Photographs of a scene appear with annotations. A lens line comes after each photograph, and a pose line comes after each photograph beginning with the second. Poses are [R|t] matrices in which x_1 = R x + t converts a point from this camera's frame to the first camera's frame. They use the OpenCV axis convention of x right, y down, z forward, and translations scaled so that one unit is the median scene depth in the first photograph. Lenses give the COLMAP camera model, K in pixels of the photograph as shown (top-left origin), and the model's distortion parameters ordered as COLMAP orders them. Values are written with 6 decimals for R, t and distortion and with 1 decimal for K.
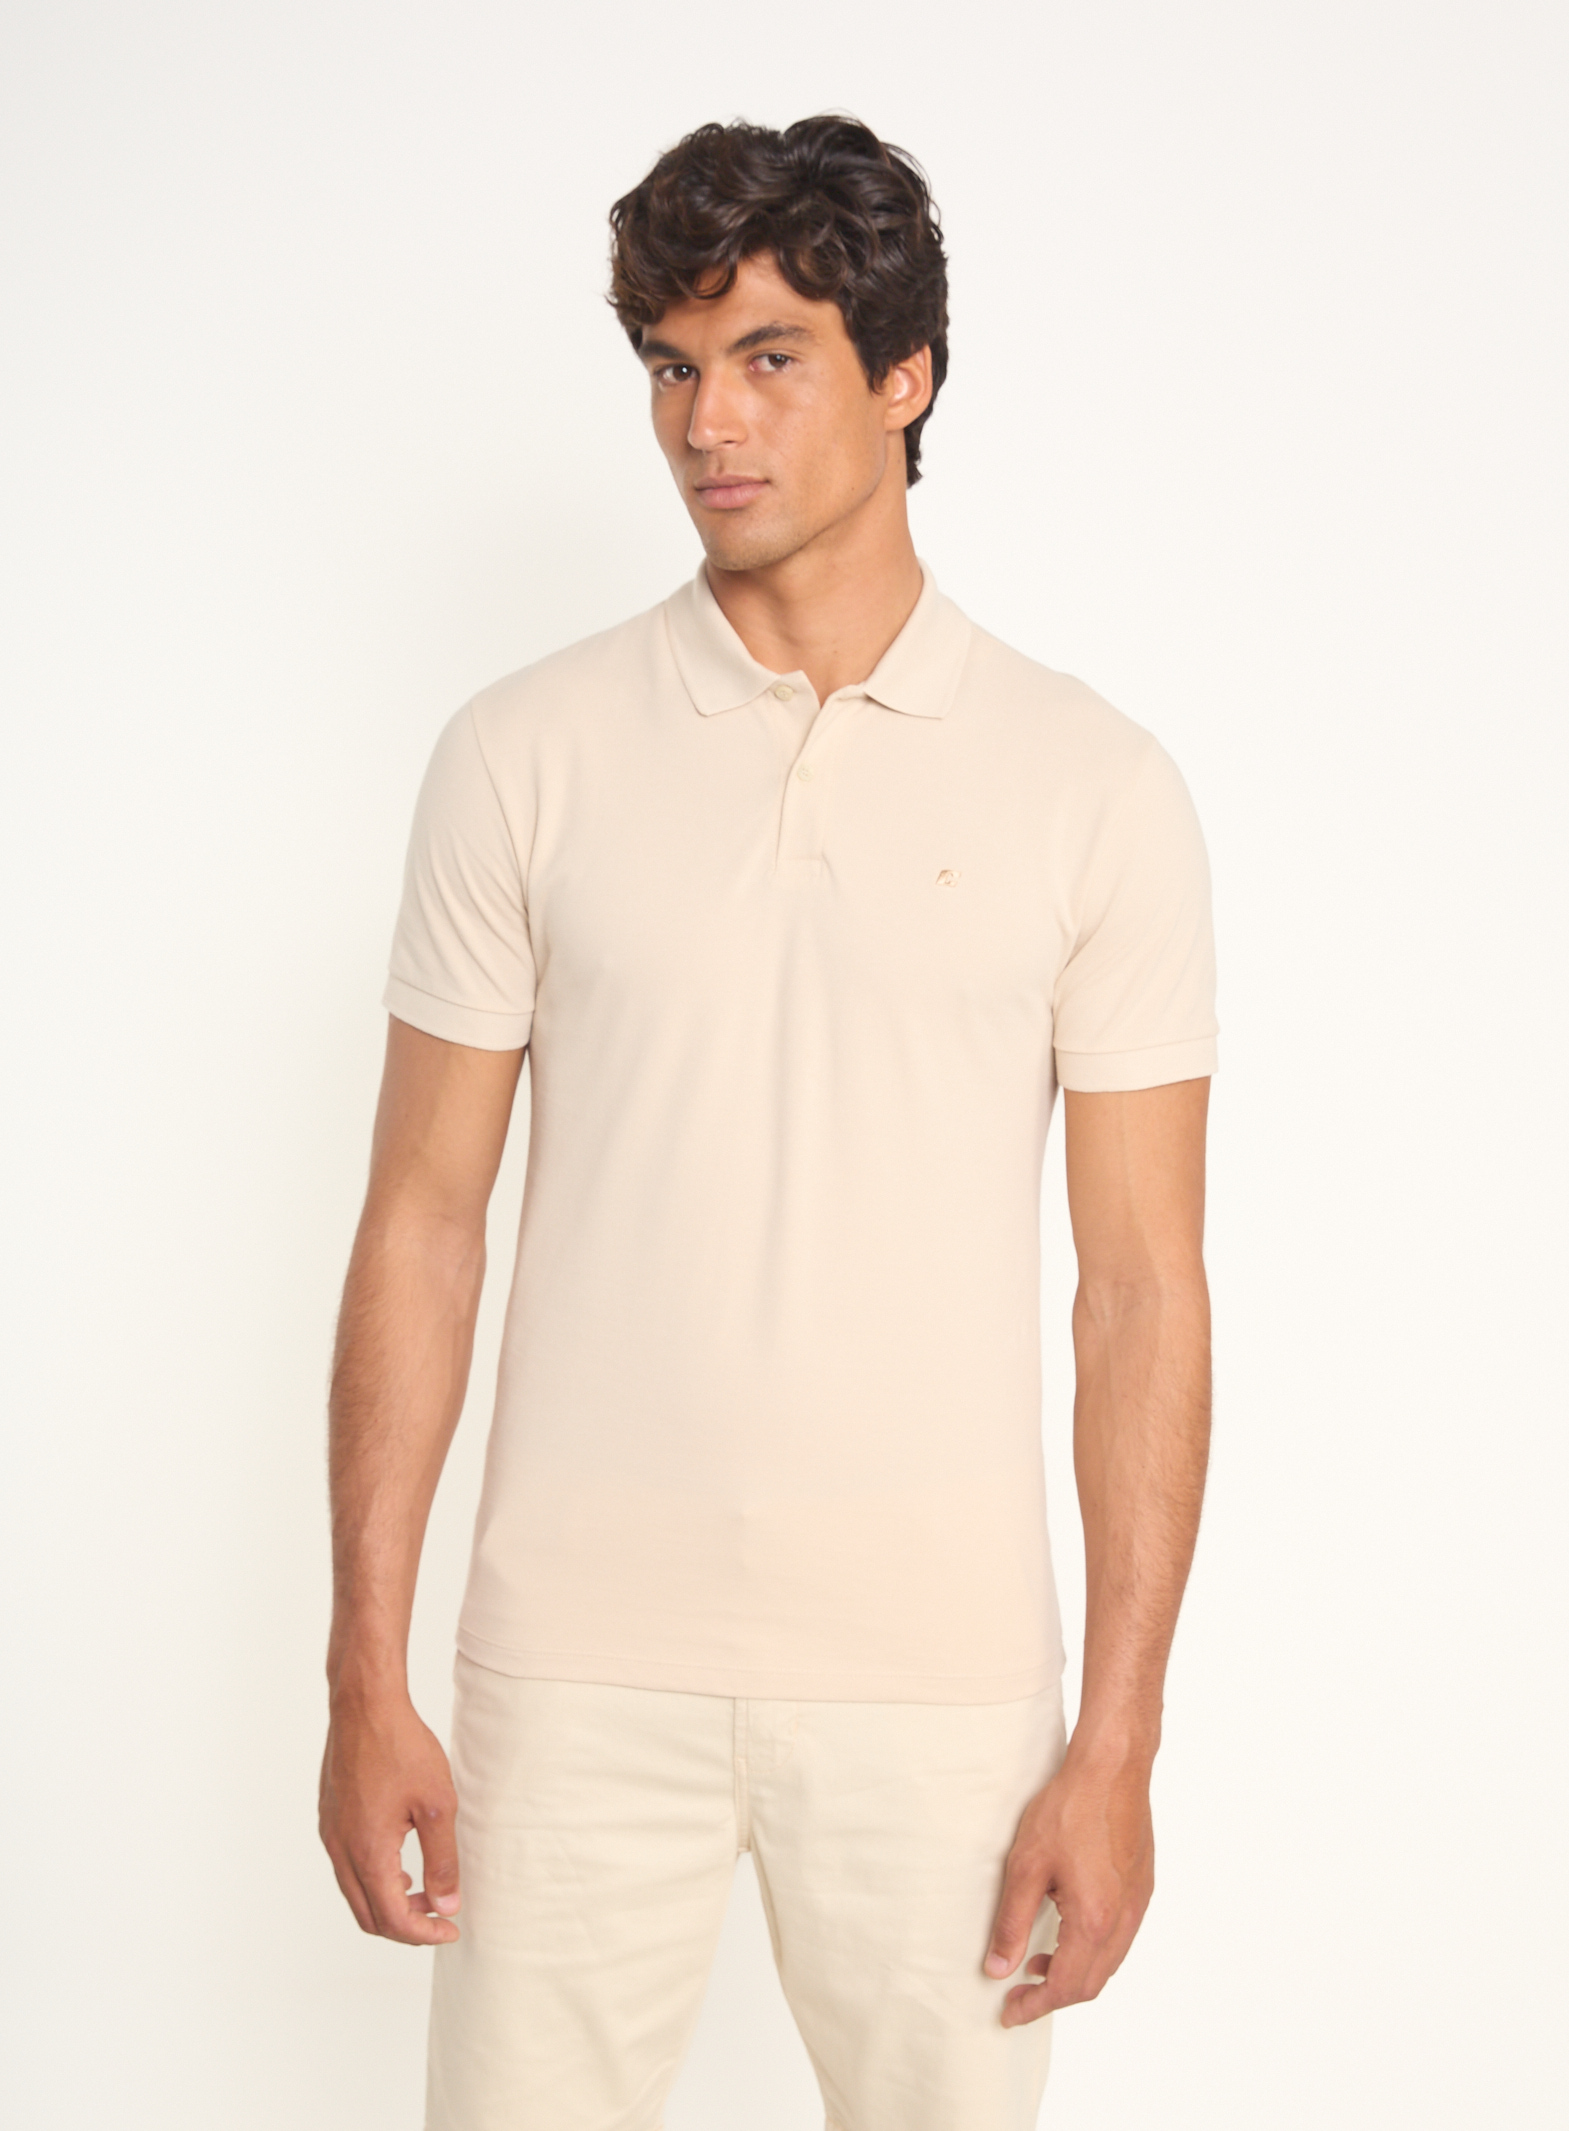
lens RADIAL K [[2343.2, 0, 793.5], [0, 2343.2, 1077.7], [0, 0, 1]] dist [-0.001125, 0.000000]
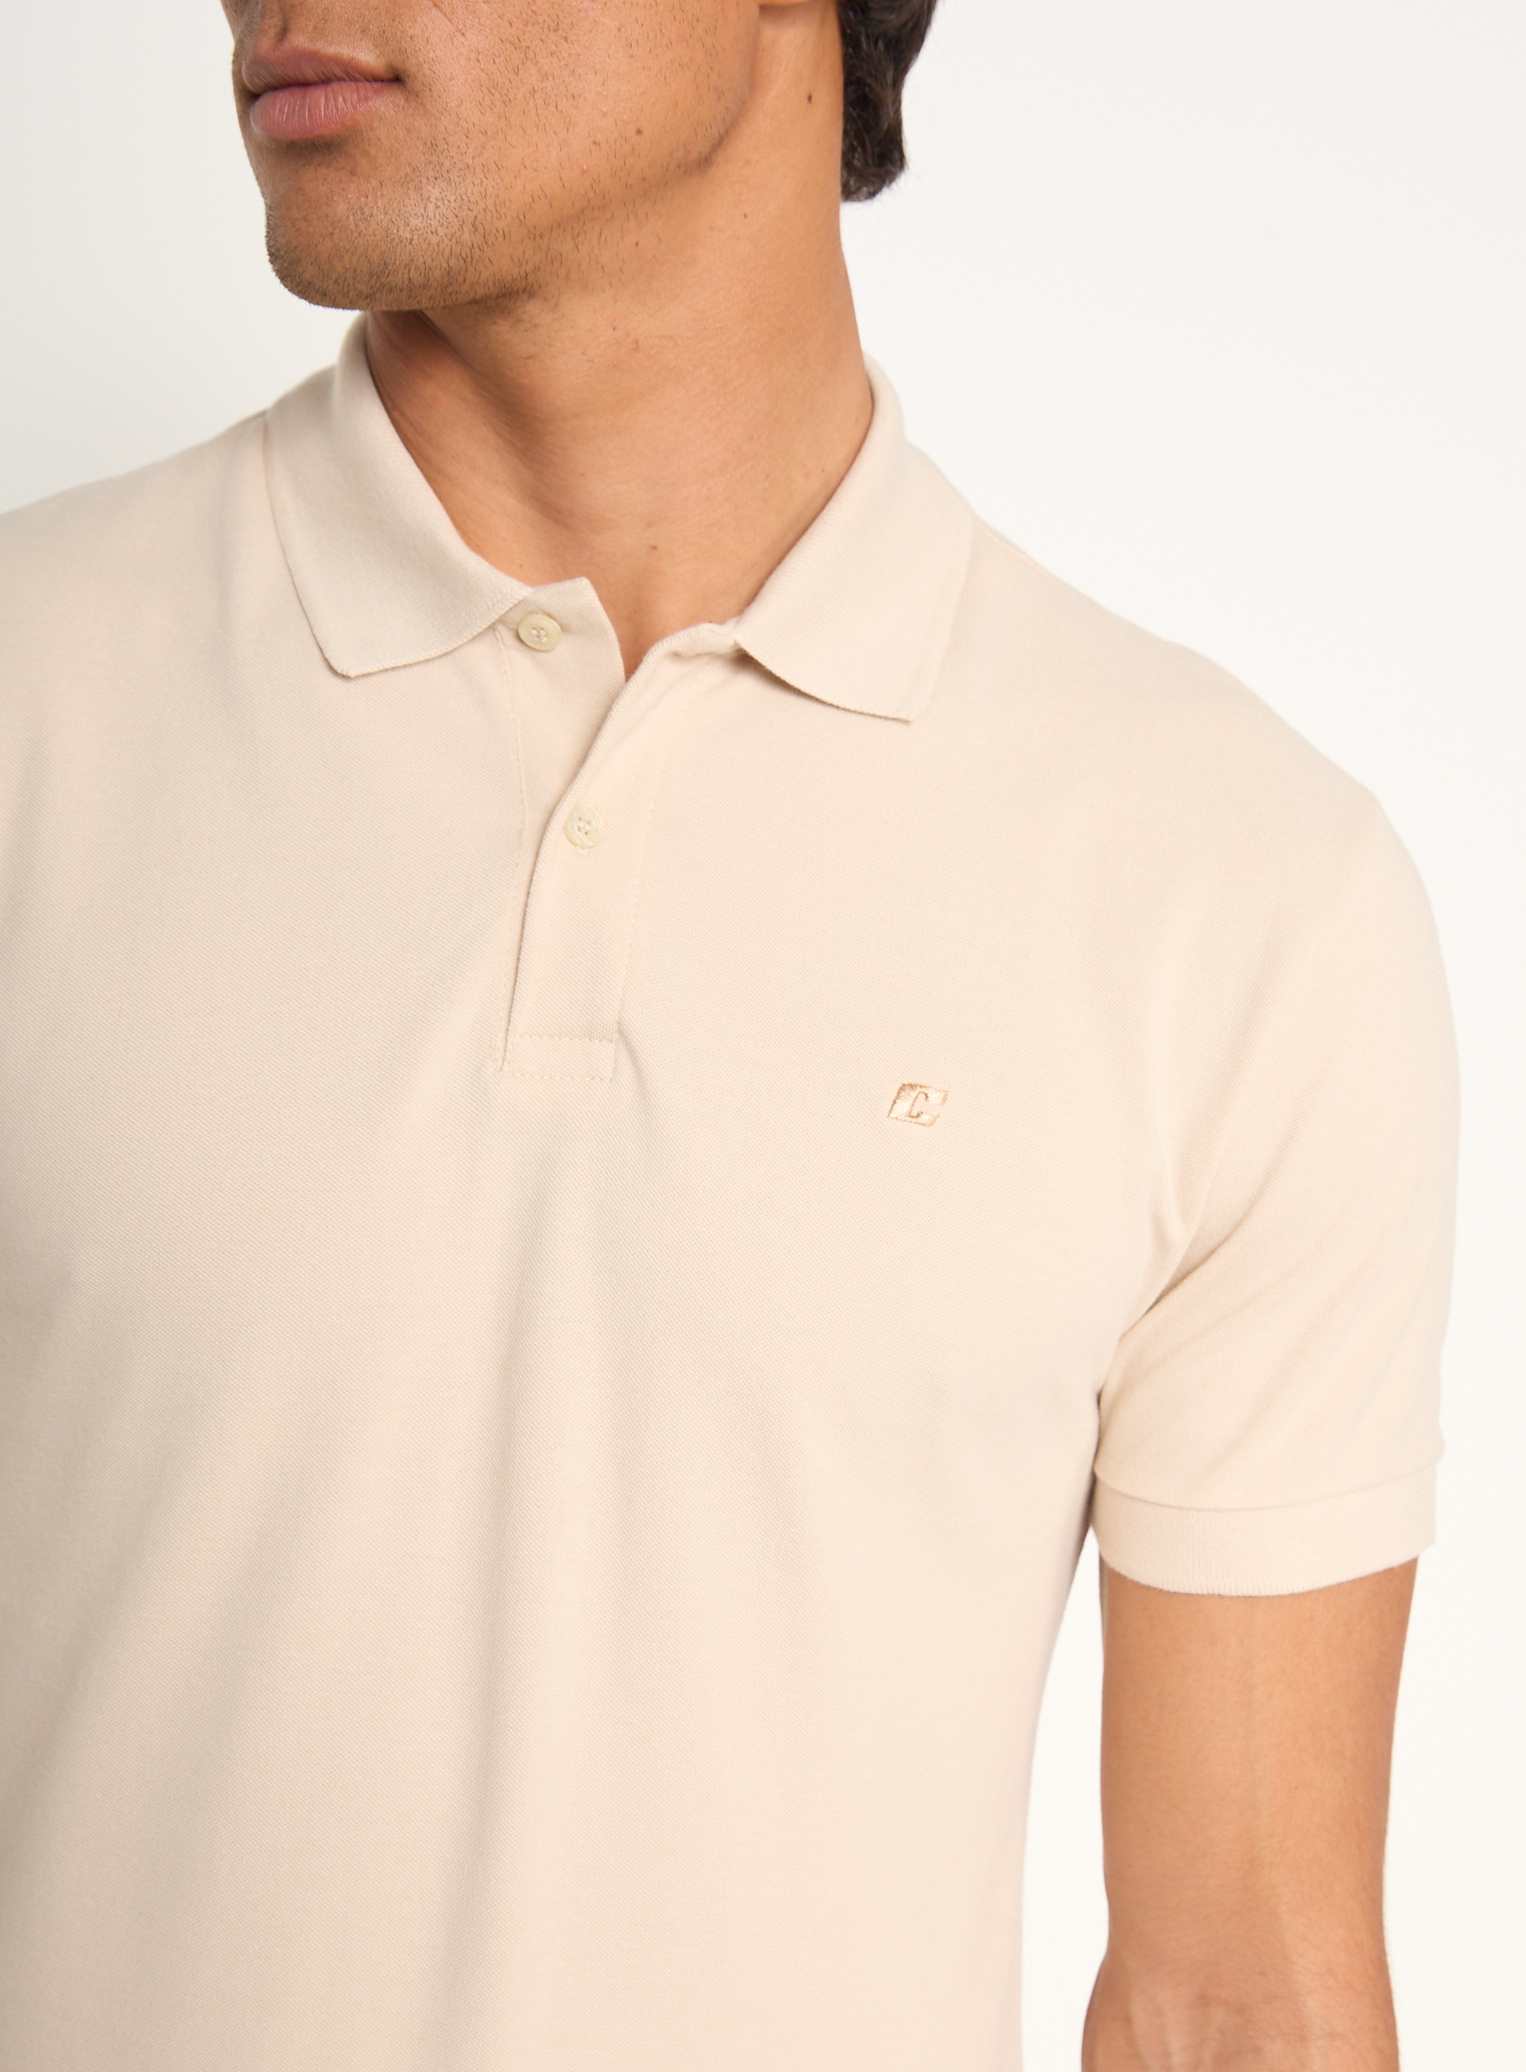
lens RADIAL K [[2278.3, 0, 754.5], [0, 2278.3, 1194.0], [0, 0, 1]] dist [-0.001125, 0.000000]
pose [[0.990035, 0.045905, 0.133131, -0.015067], [-0.046287, 0.998928, -0.000227, -0.065673], [-0.132999, -0.005938, 0.991098, 0.585128]]
